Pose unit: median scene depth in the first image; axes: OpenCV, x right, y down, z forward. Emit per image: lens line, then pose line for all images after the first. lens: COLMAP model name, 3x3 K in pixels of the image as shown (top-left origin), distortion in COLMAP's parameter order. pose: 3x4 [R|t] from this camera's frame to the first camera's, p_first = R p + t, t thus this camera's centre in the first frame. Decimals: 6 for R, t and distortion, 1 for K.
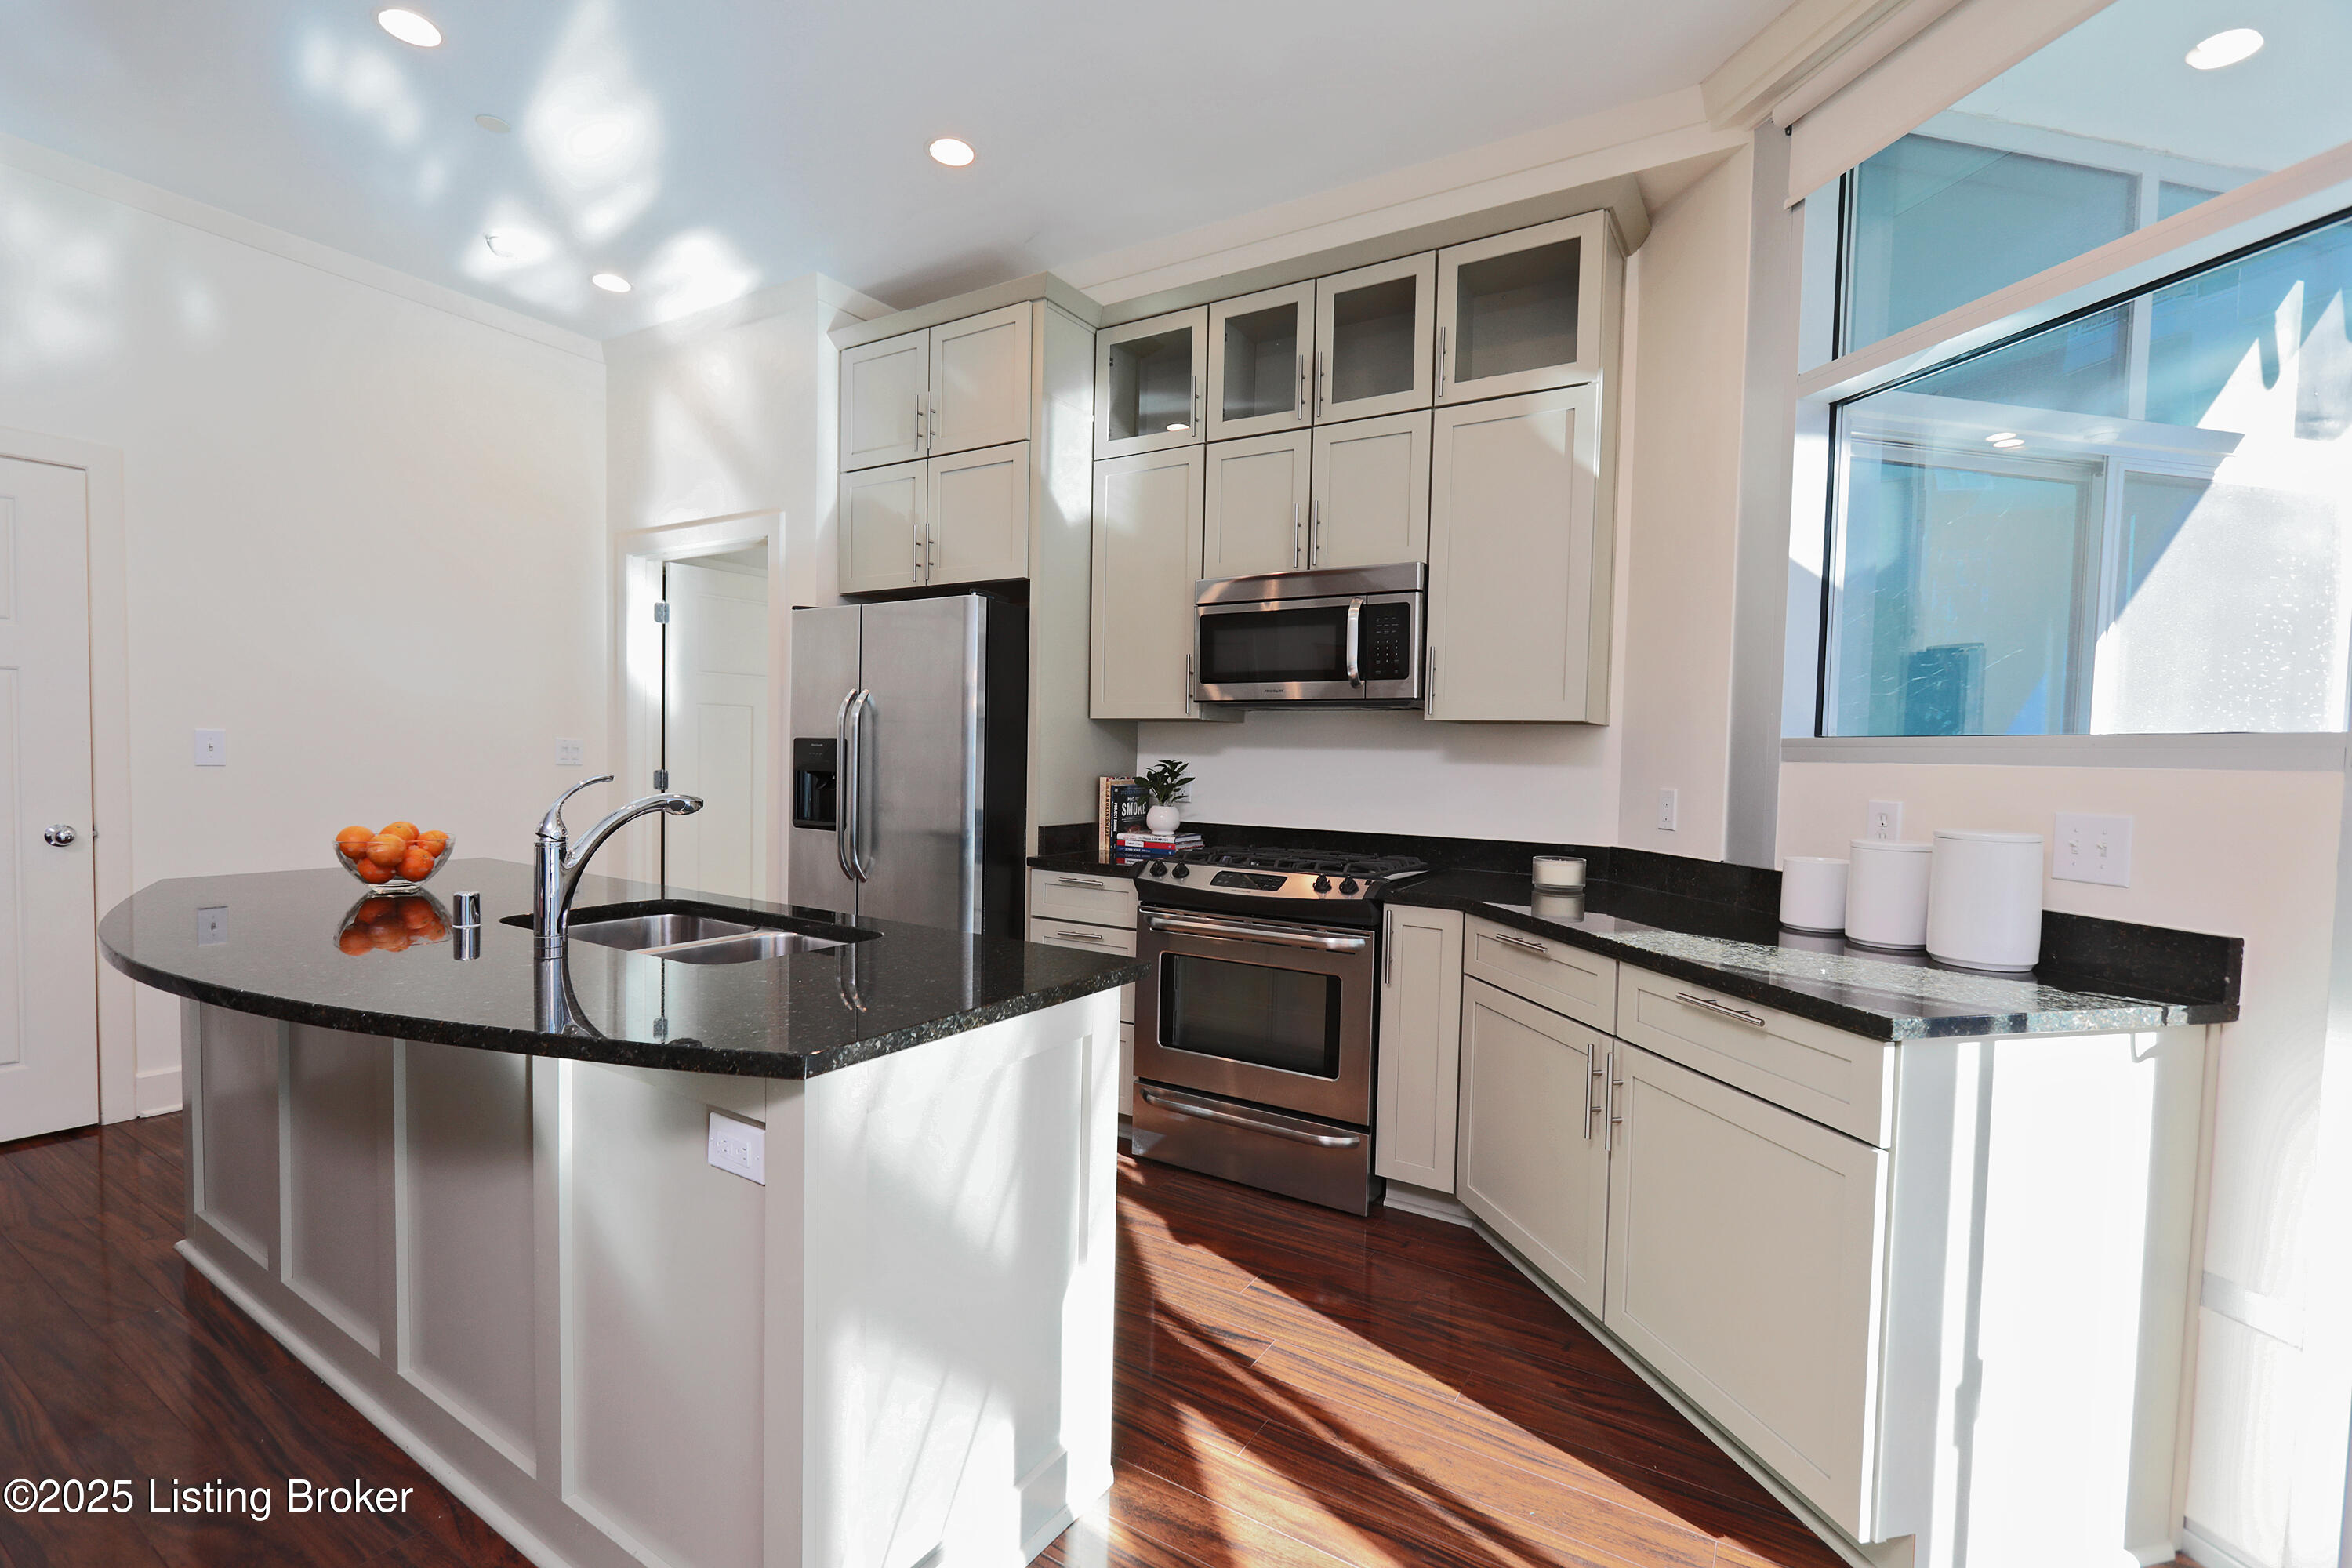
lens RADIAL K [[1040.4, 0, 1166.0], [0, 1040.4, 793.8], [0, 0, 1]] dist [-0.004509, 0.001902]
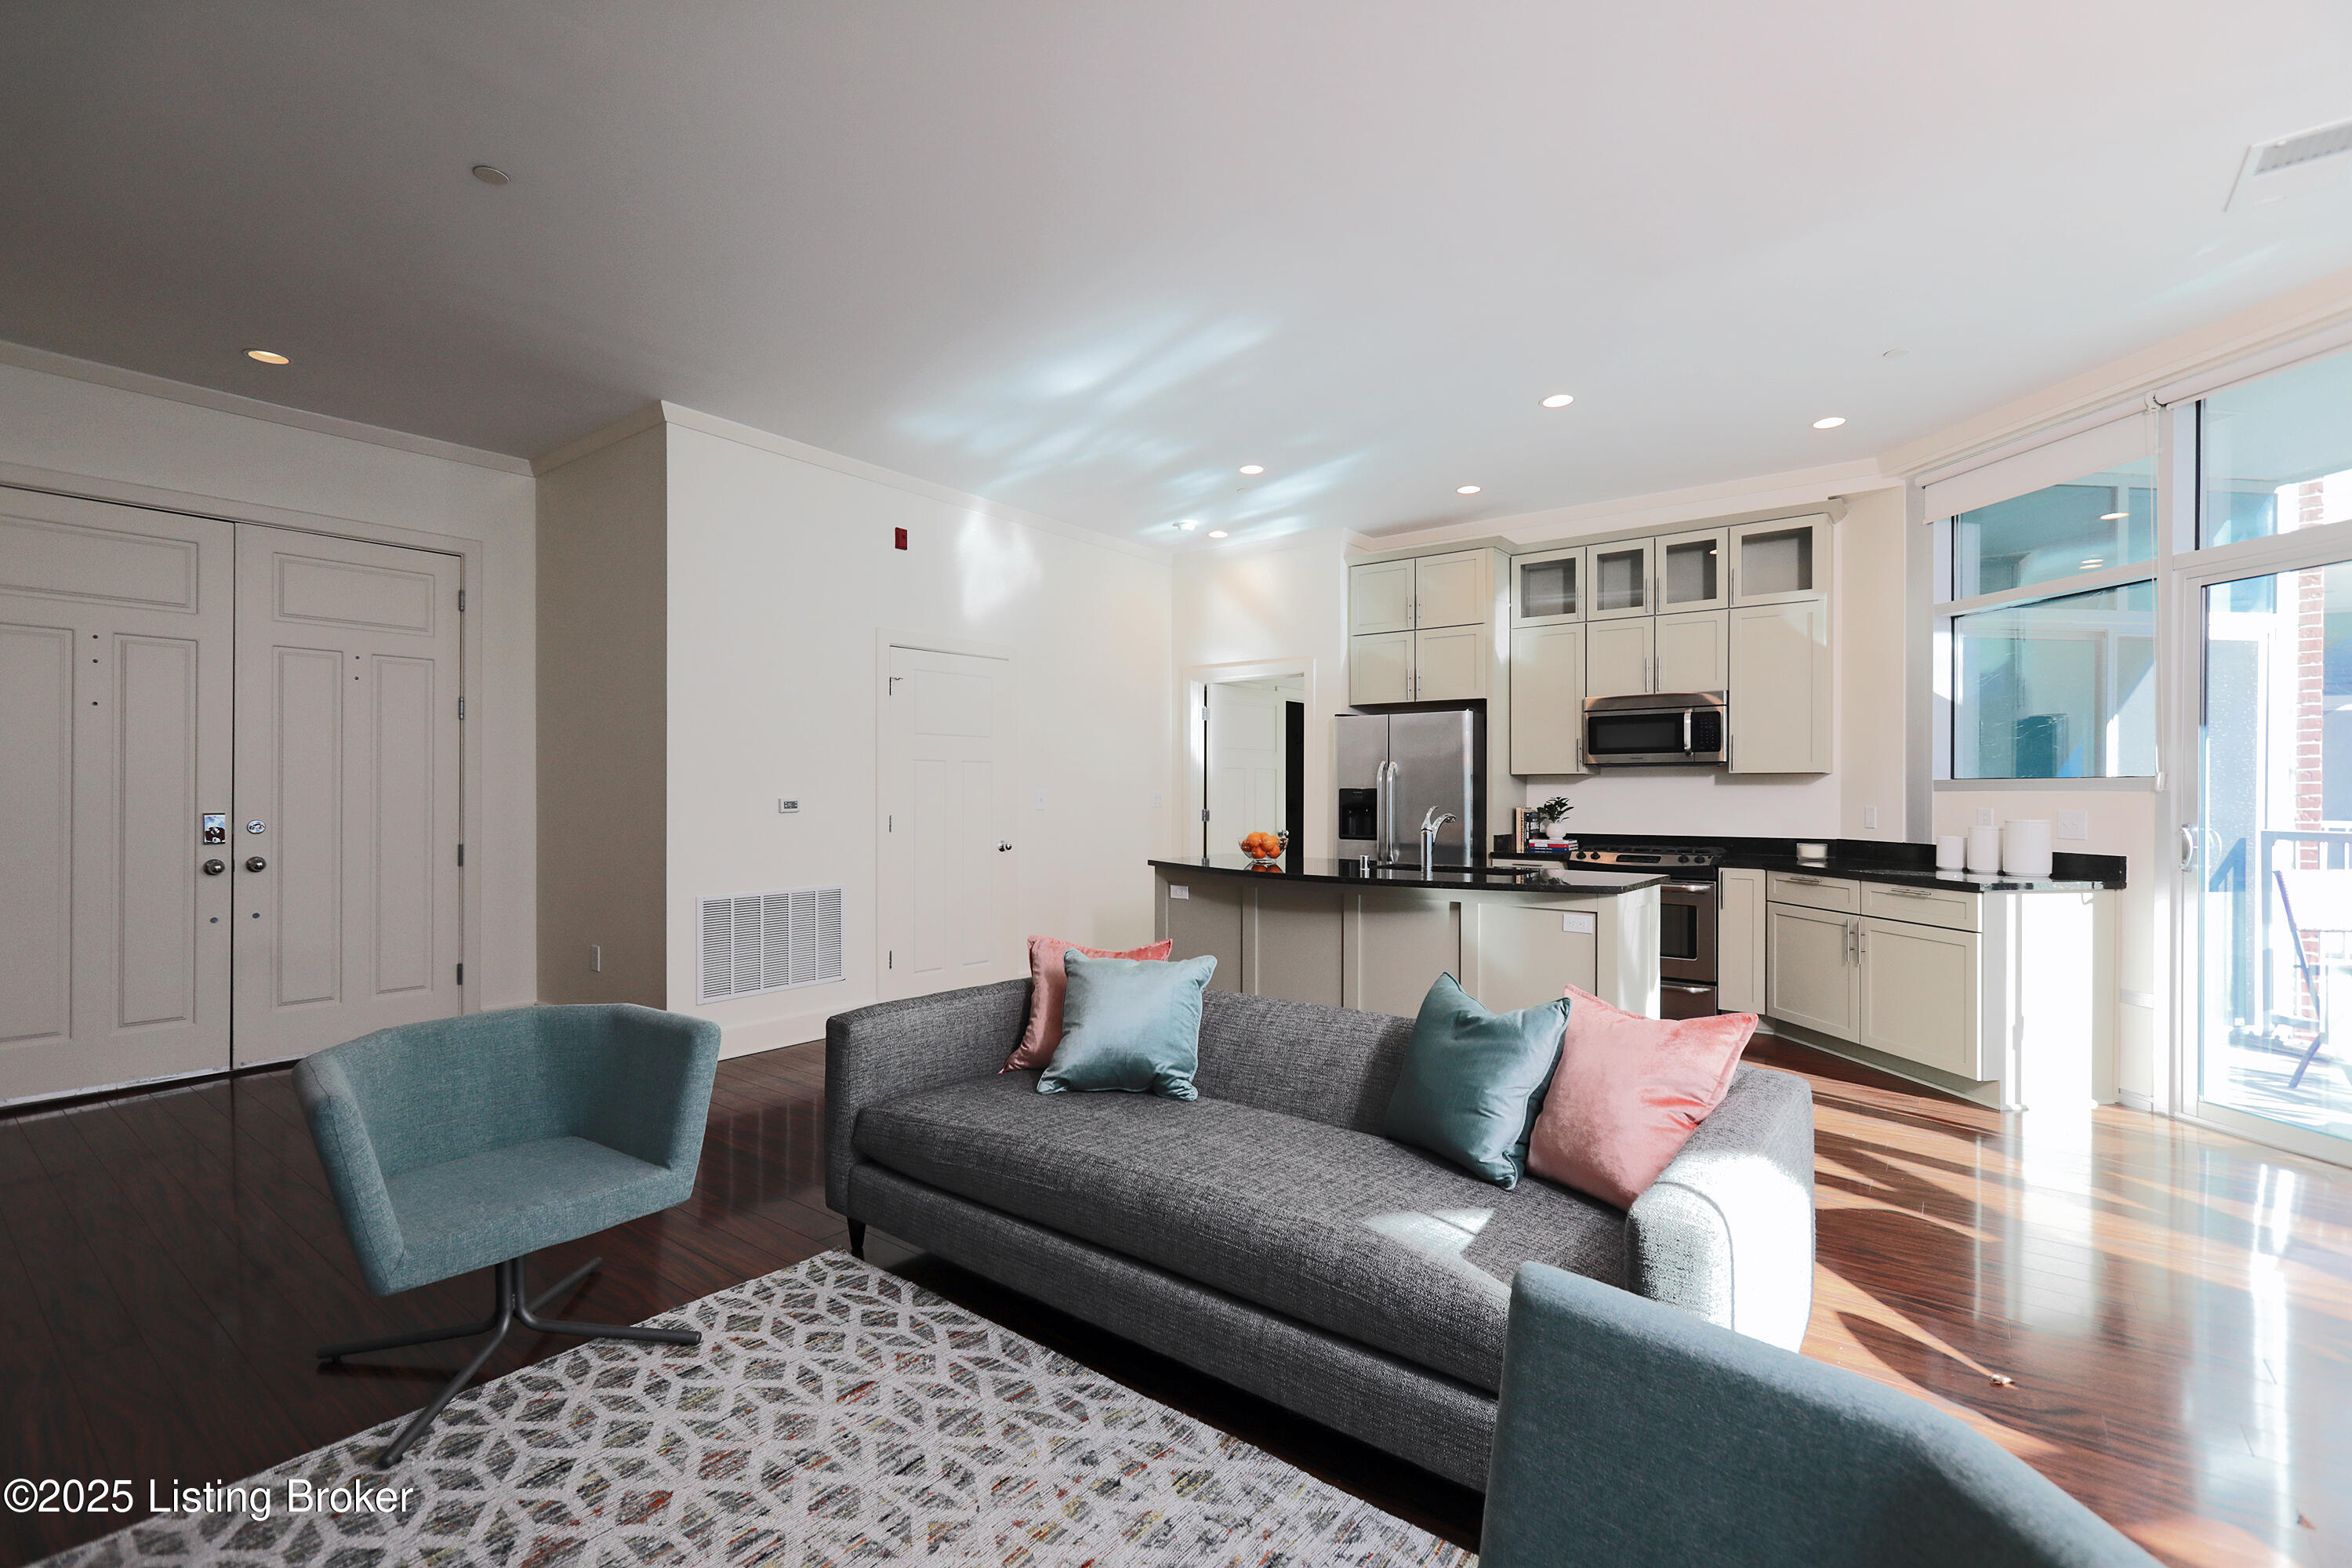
lens RADIAL K [[1040.4, 0, 1166.0], [0, 1040.4, 793.8], [0, 0, 1]] dist [-0.004509, 0.001902]
pose [[0.994264, -0.019116, -0.105233, -0.561250], [0.014986, 0.999091, -0.039902, 0.026208], [0.105900, 0.038096, 0.993647, -0.961697]]
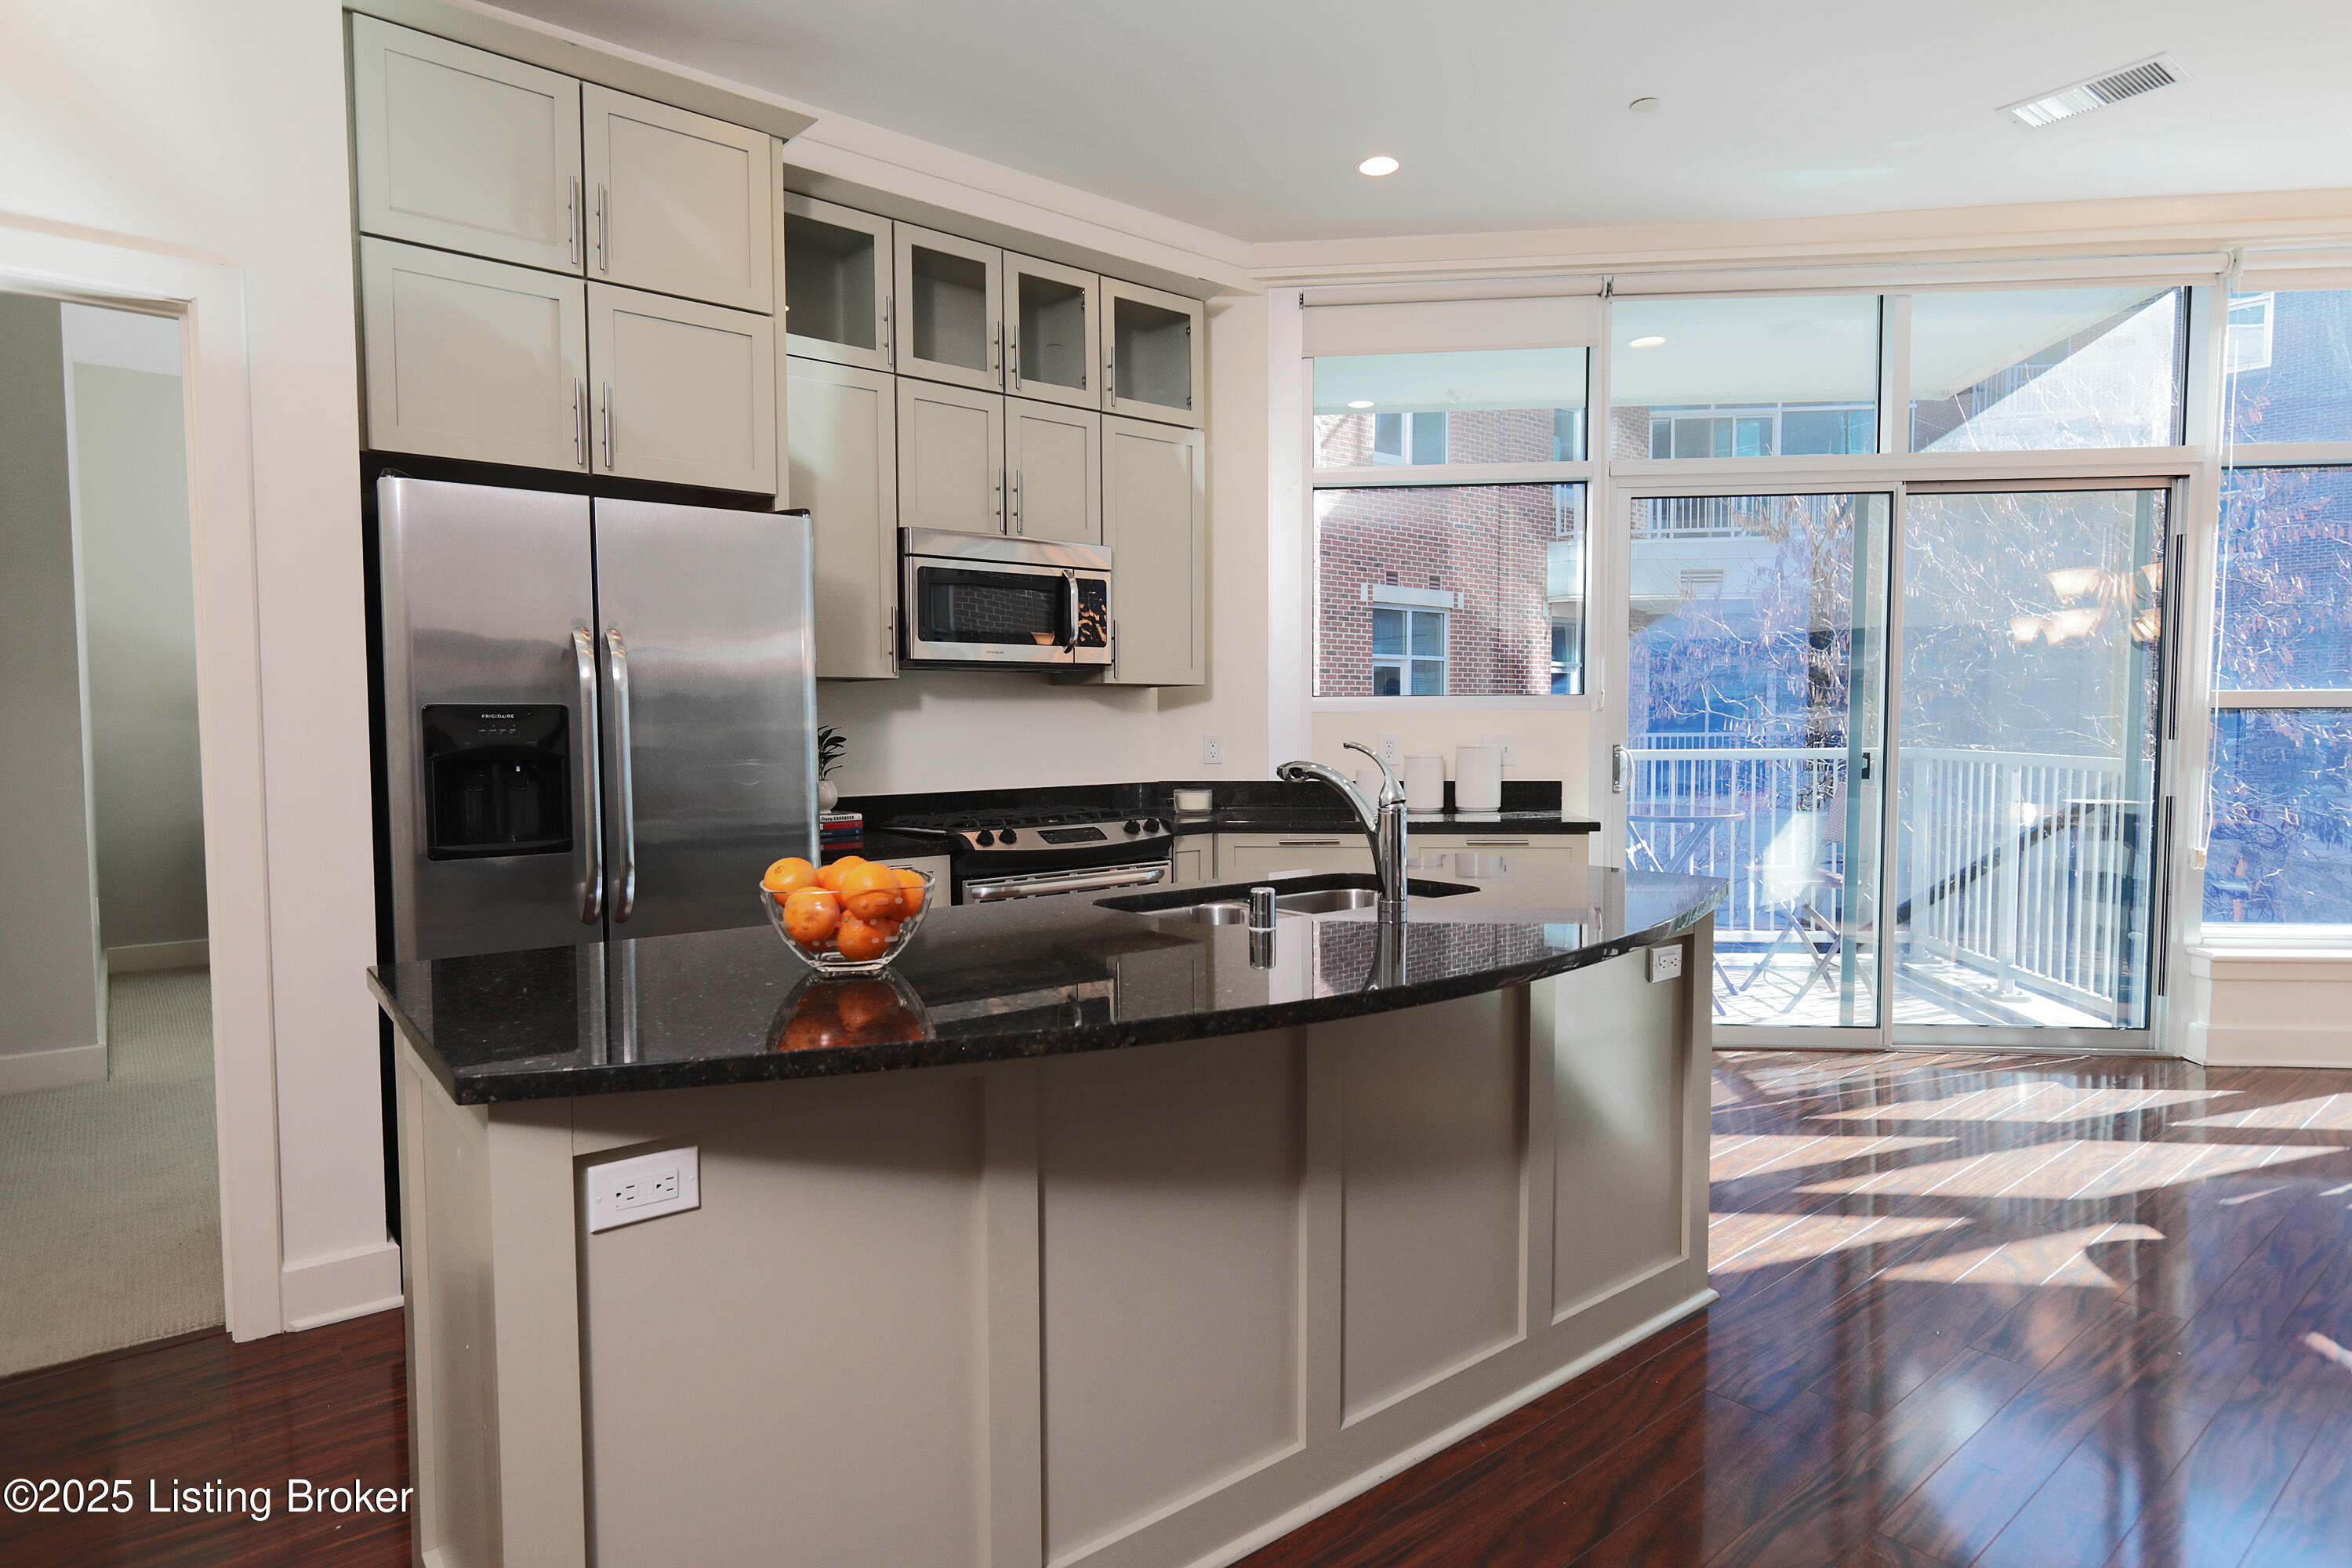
lens RADIAL K [[1297.4, 0, 1175.6], [0, 1297.4, 793.1], [0, 0, 1]] dist [-0.000295, 0.000722]
pose [[0.316590, -0.075764, 0.945532, -1.090820], [0.049889, 0.996755, 0.063164, -0.035503], [-0.947250, 0.027174, 0.319342, 0.464526]]
